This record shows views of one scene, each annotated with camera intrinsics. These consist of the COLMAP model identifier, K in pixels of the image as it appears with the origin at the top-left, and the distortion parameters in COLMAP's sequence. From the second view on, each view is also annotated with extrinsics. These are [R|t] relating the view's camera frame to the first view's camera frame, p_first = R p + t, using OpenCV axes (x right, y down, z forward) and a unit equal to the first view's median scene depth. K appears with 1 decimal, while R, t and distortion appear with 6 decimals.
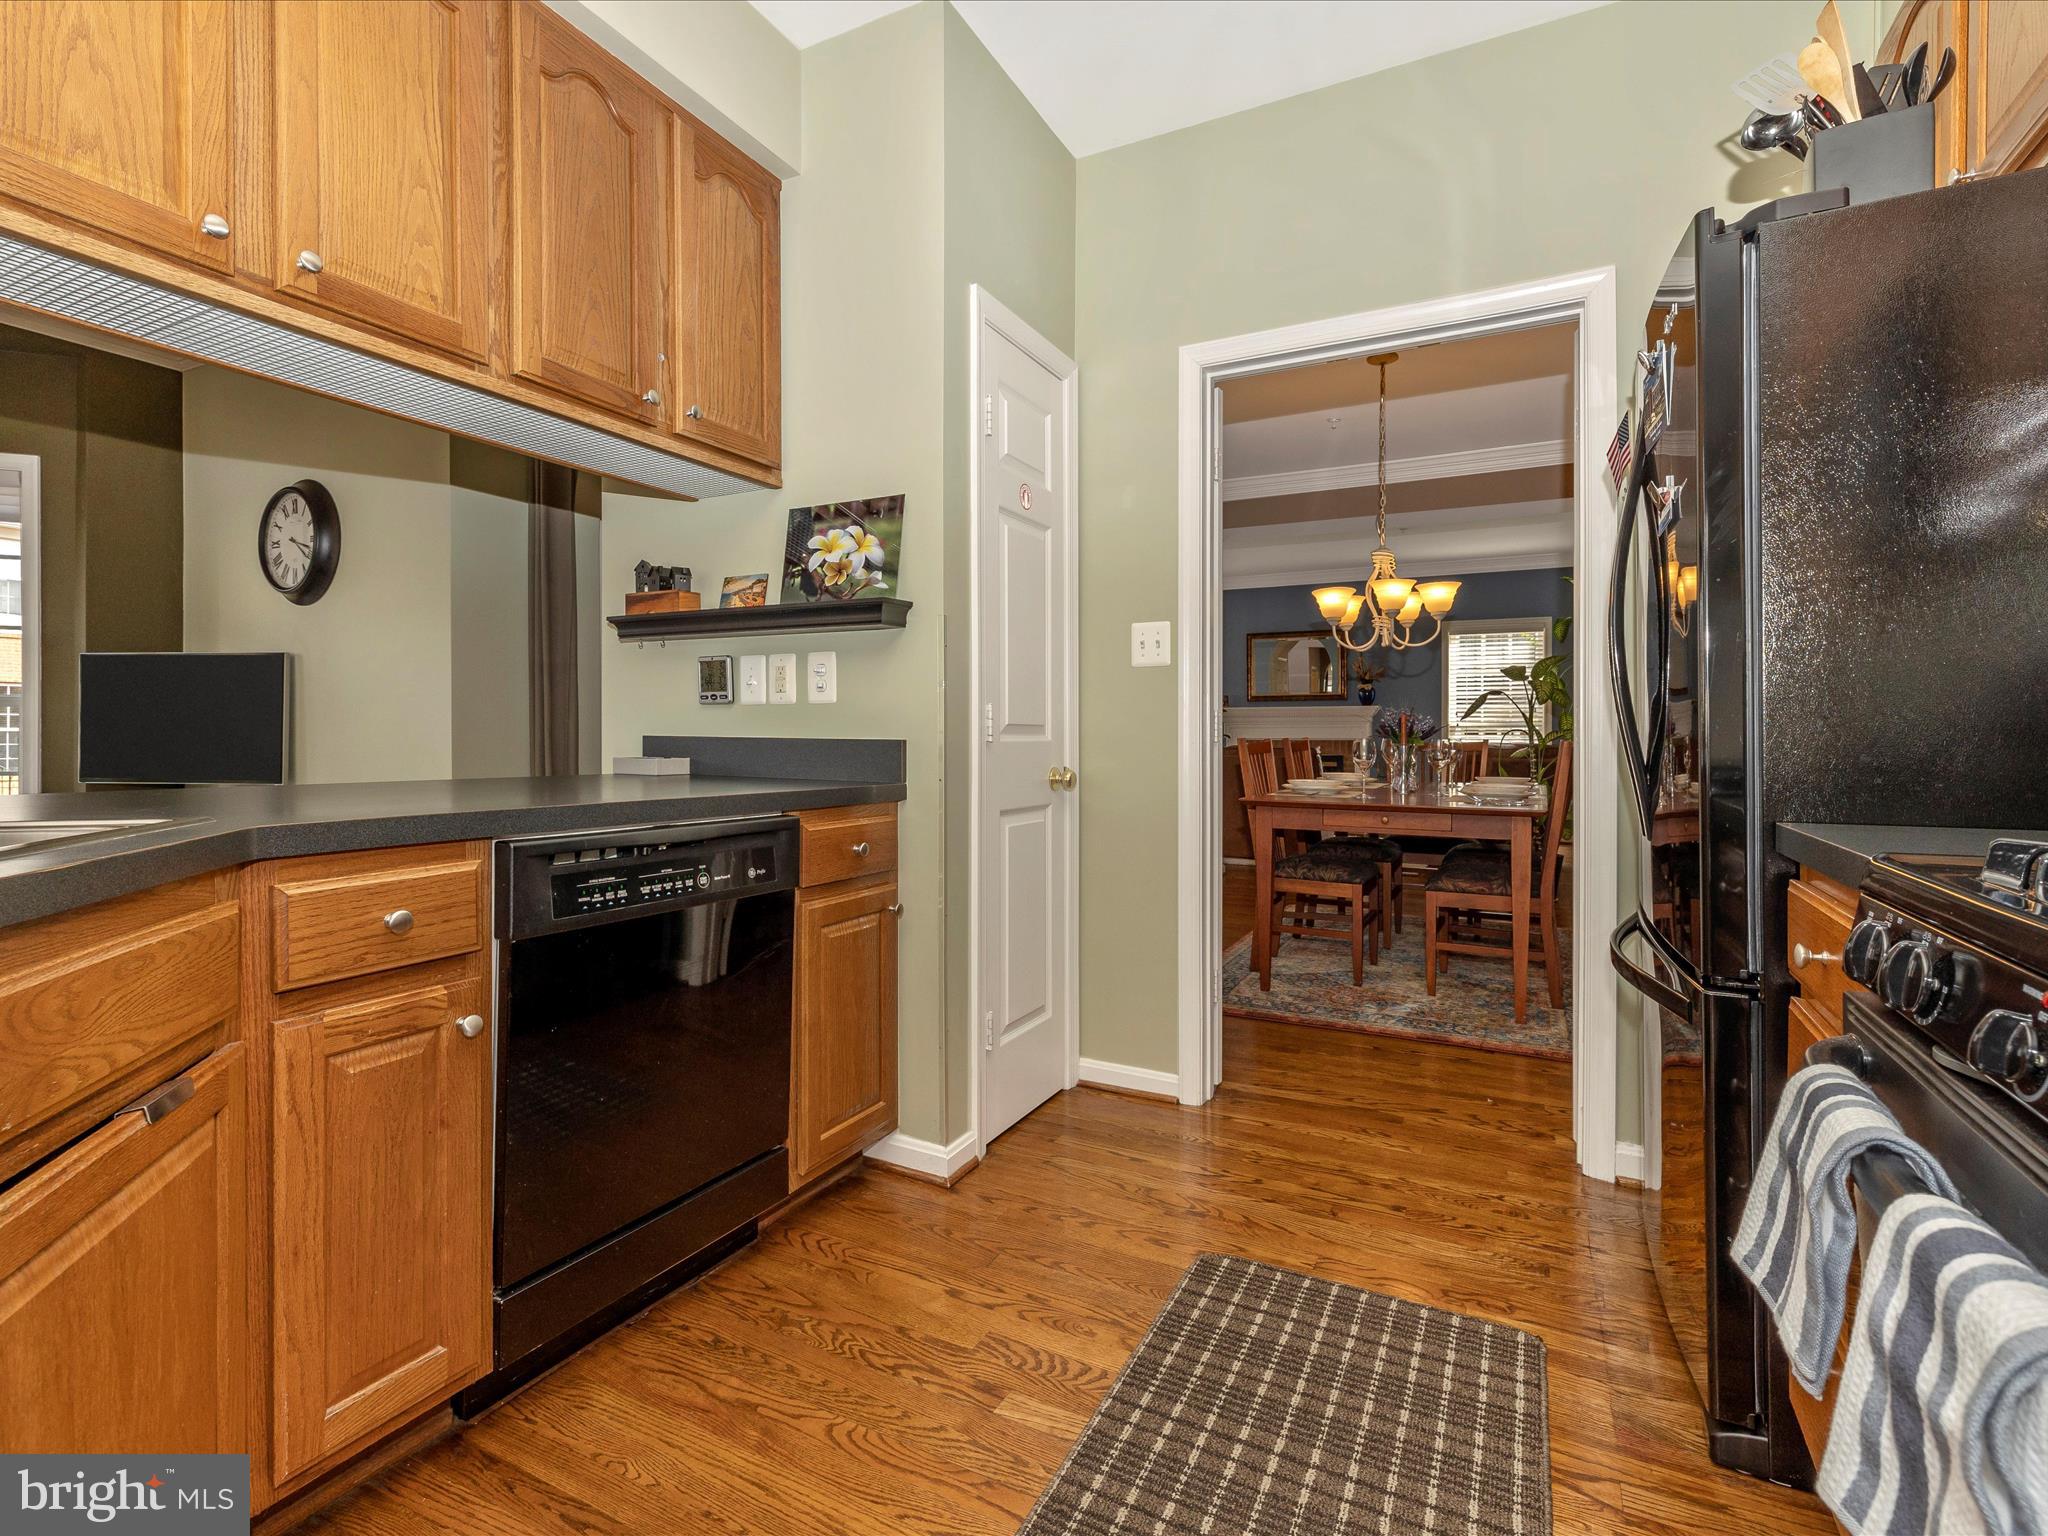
lens RADIAL K [[960.5, 0, 1036.3], [0, 960.5, 738.5], [0, 0, 1]] dist [-0.000523, -0.000999]
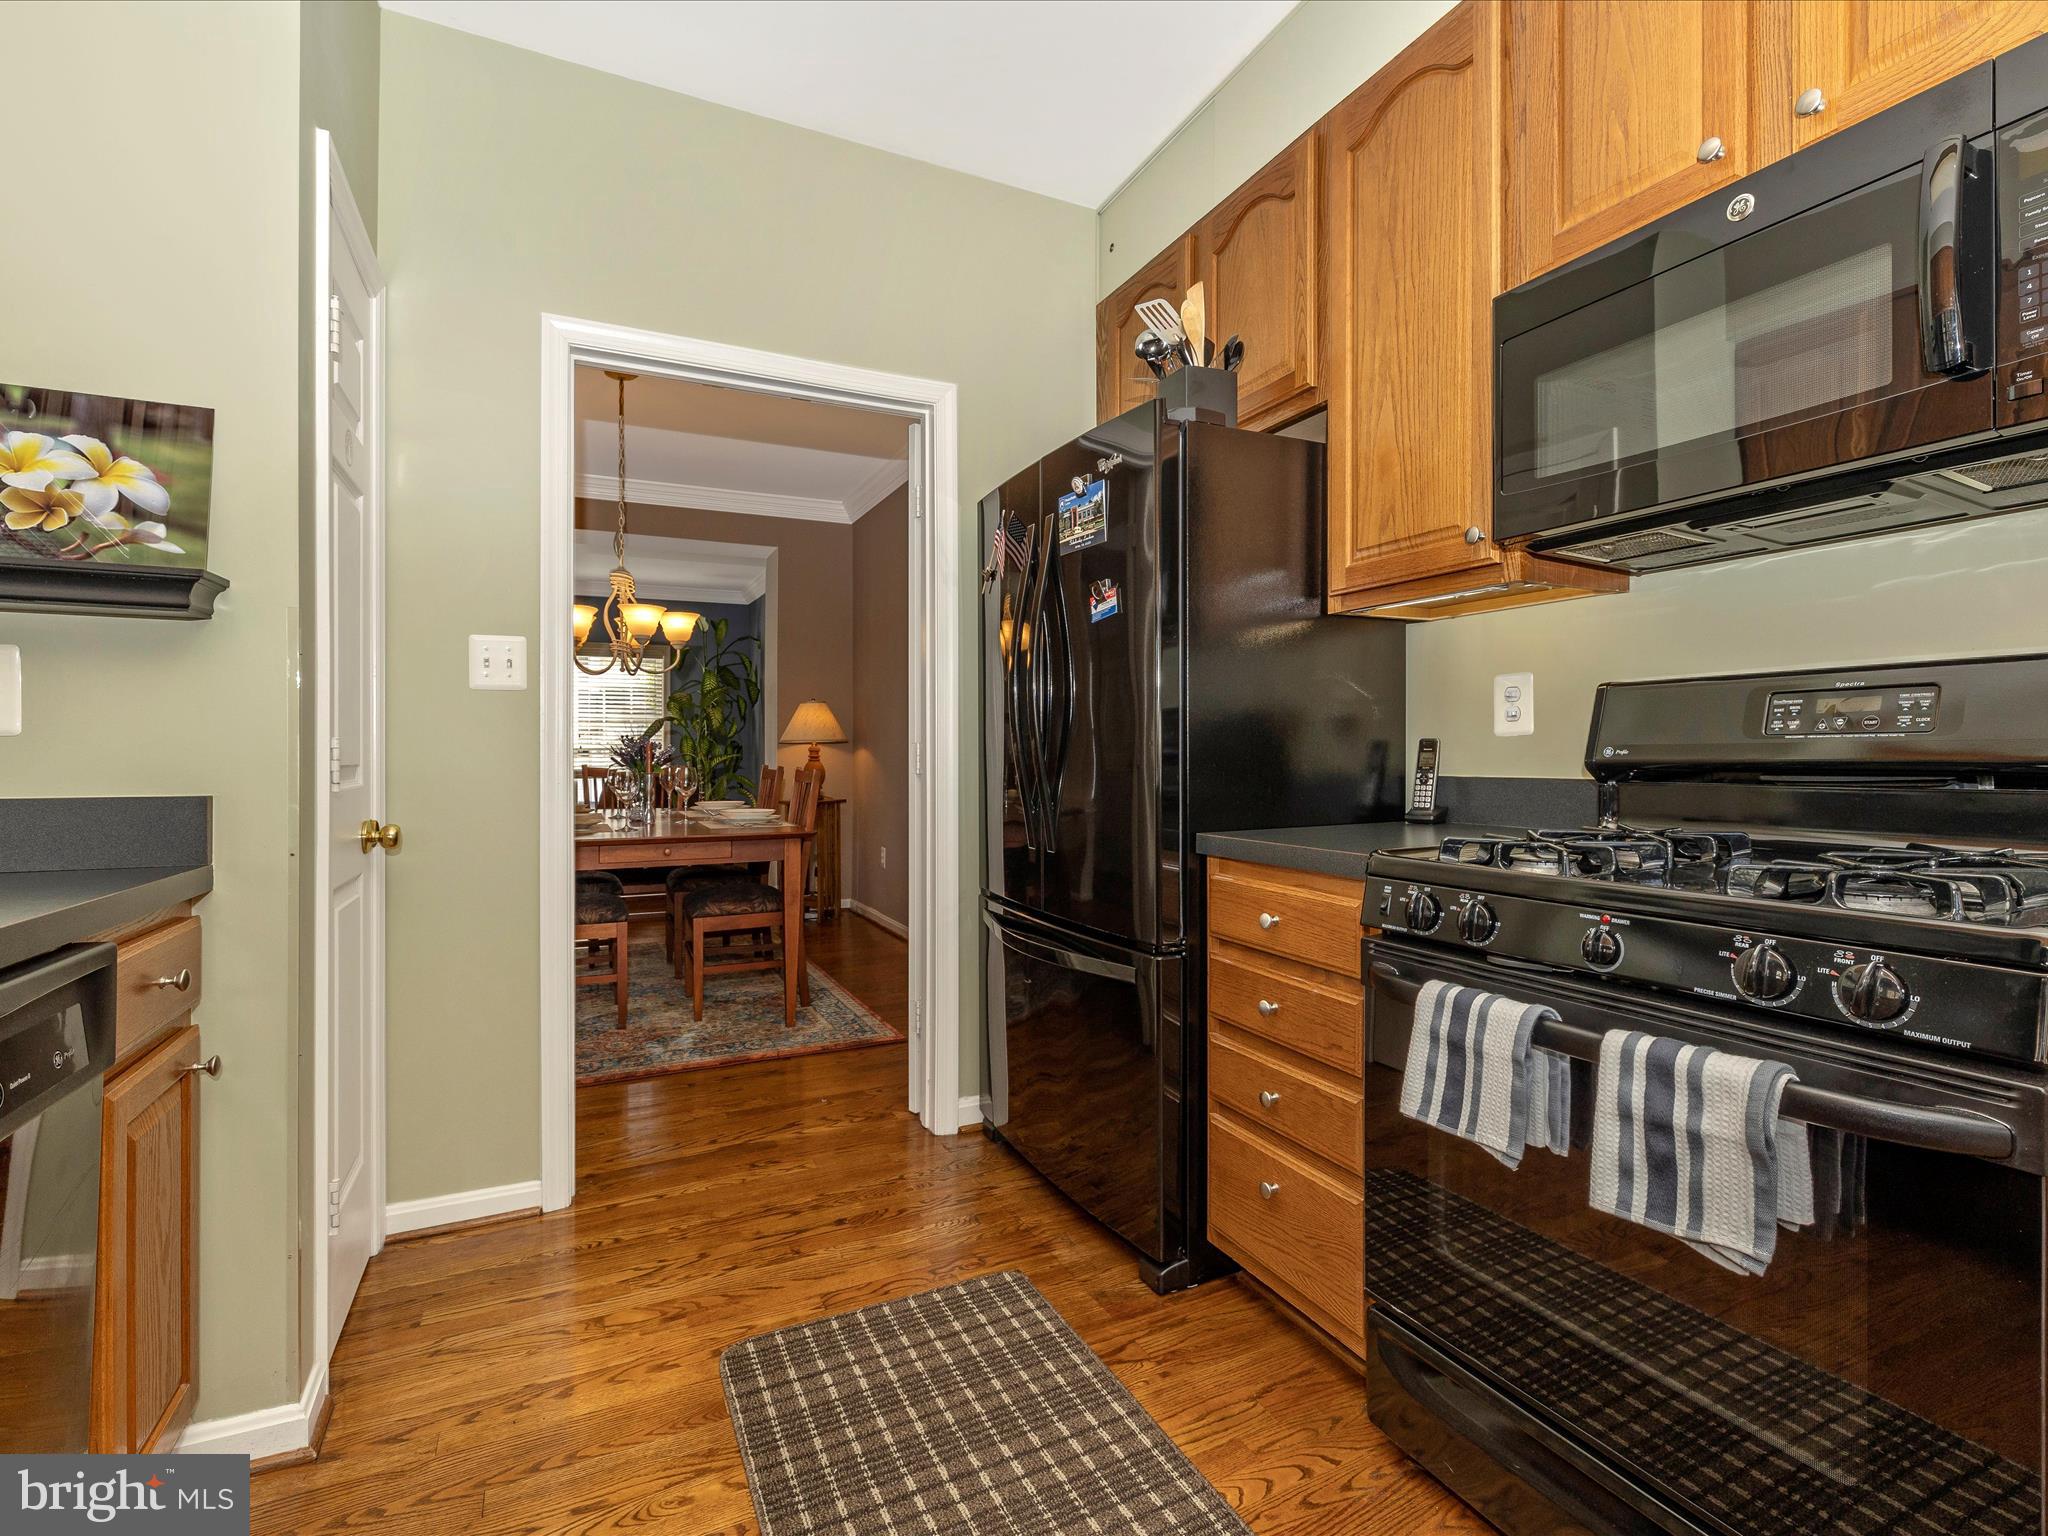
lens RADIAL K [[960.5, 0, 1021.0], [0, 960.5, 751.5], [0, 0, 1]] dist [-0.000523, -0.000999]
pose [[0.603365, -0.006136, 0.797442, -0.300771], [0.010696, 0.999943, -0.000399, -0.020585], [-0.797394, 0.008770, 0.603396, 0.179844]]
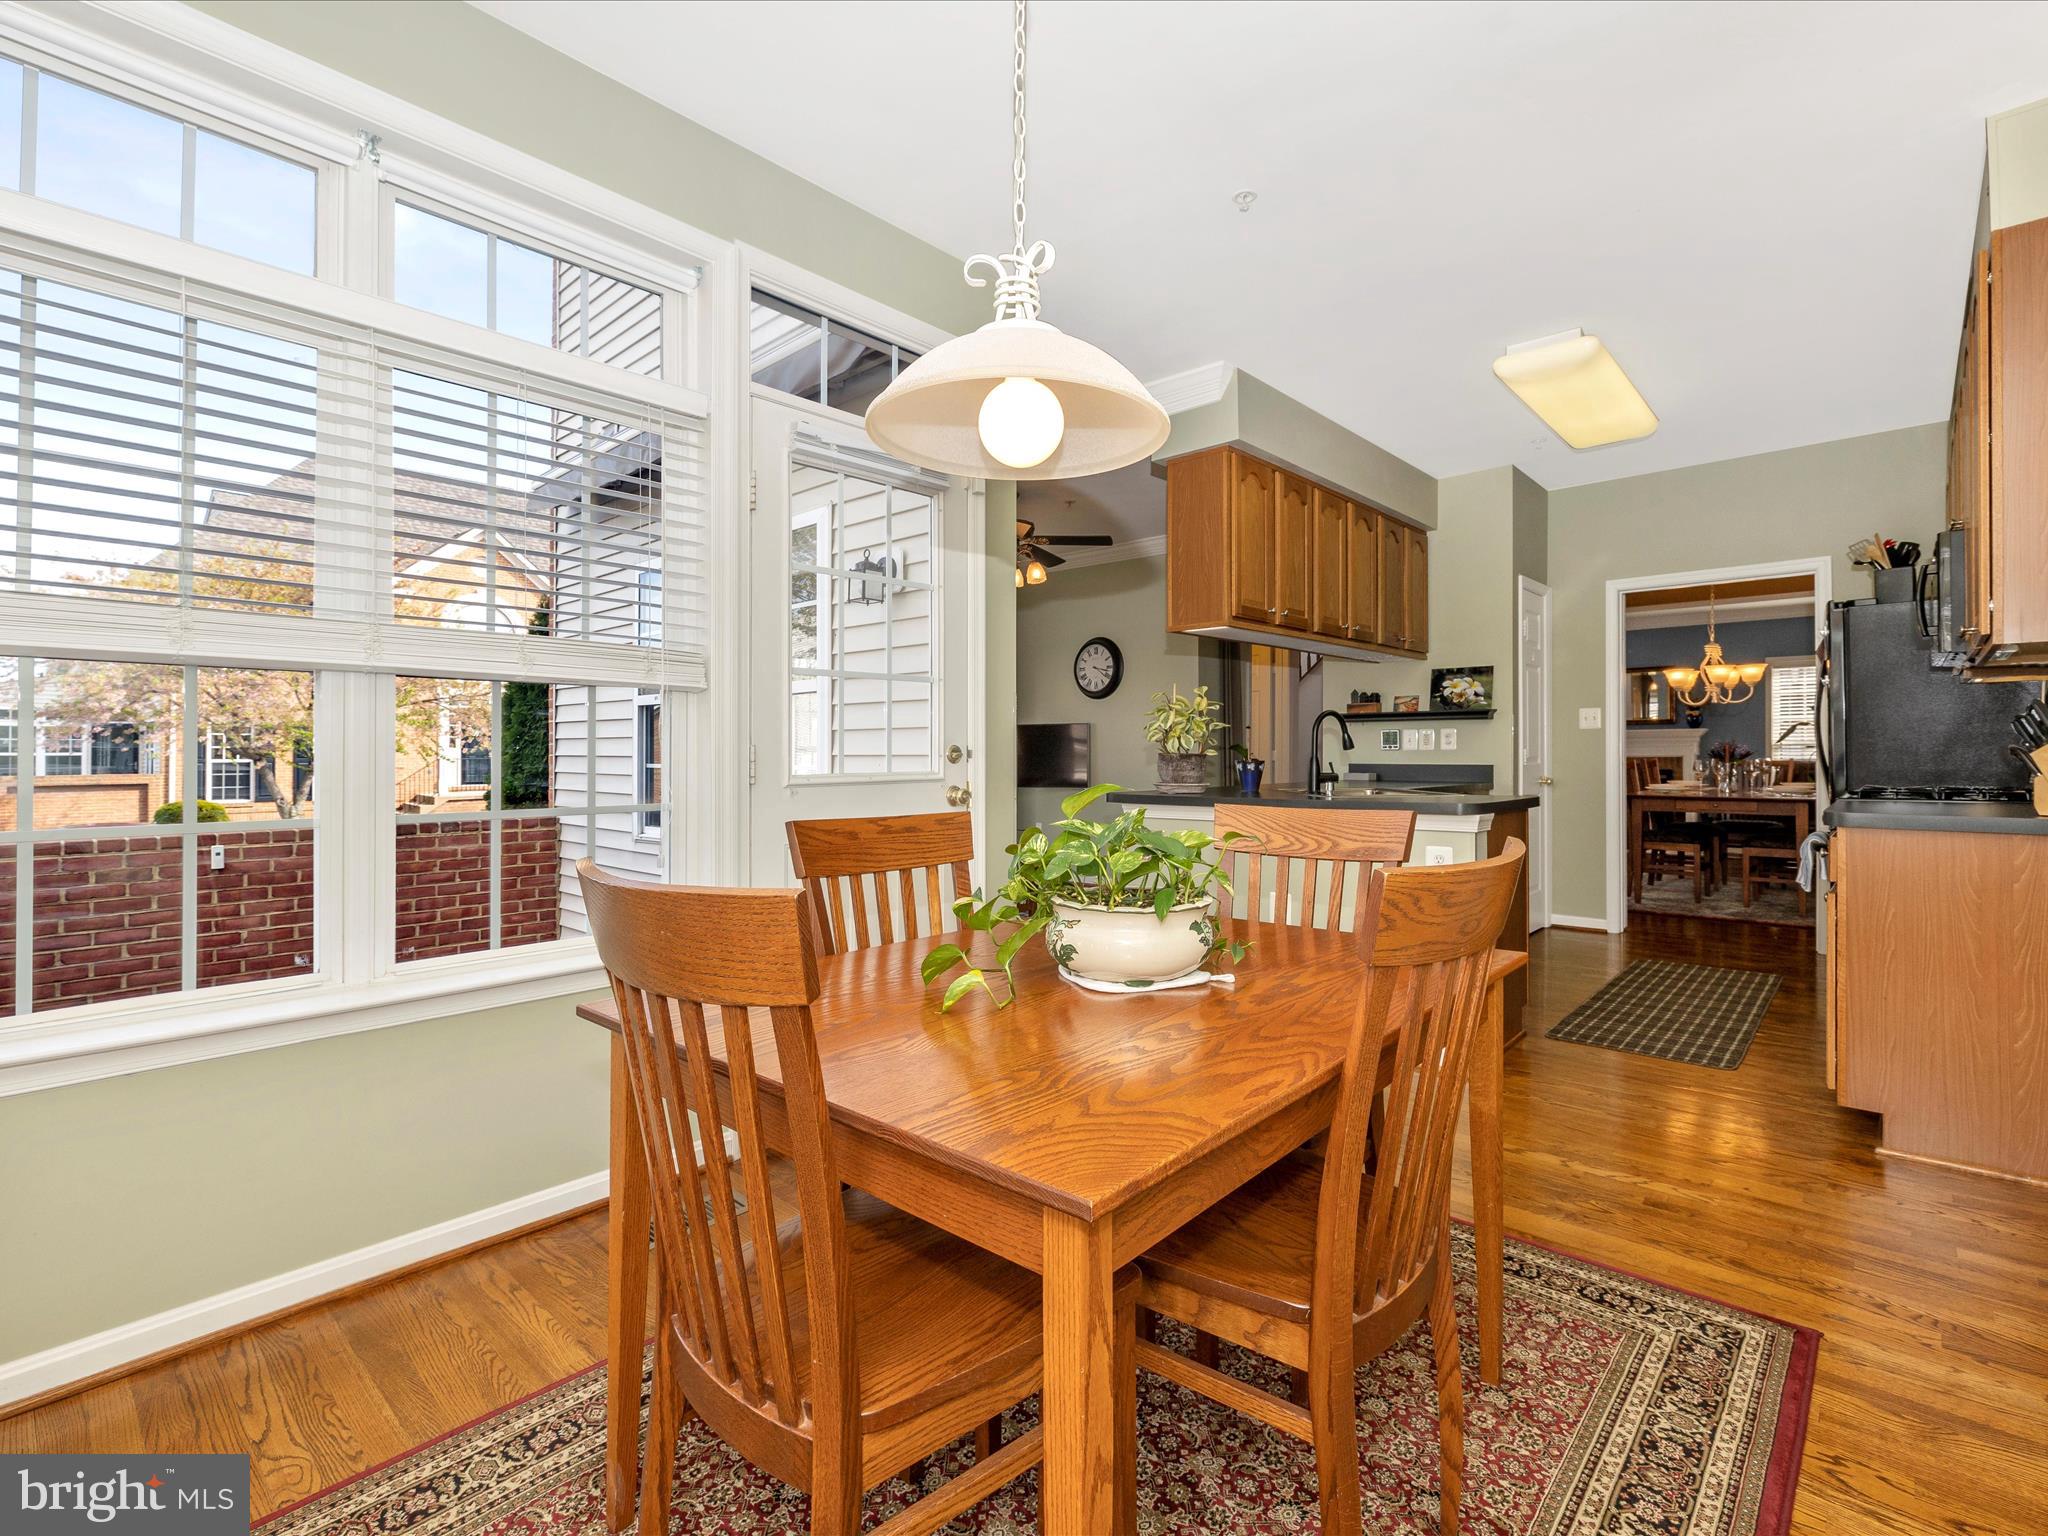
lens RADIAL K [[960.5, 0, 1044.2], [0, 960.5, 766.3], [0, 0, 1]] dist [-0.000523, -0.000999]
pose [[0.967534, -0.009858, -0.252548, -0.590255], [0.012863, 0.999865, 0.010251, -0.033952], [0.252413, -0.013167, 0.967530, -1.562690]]
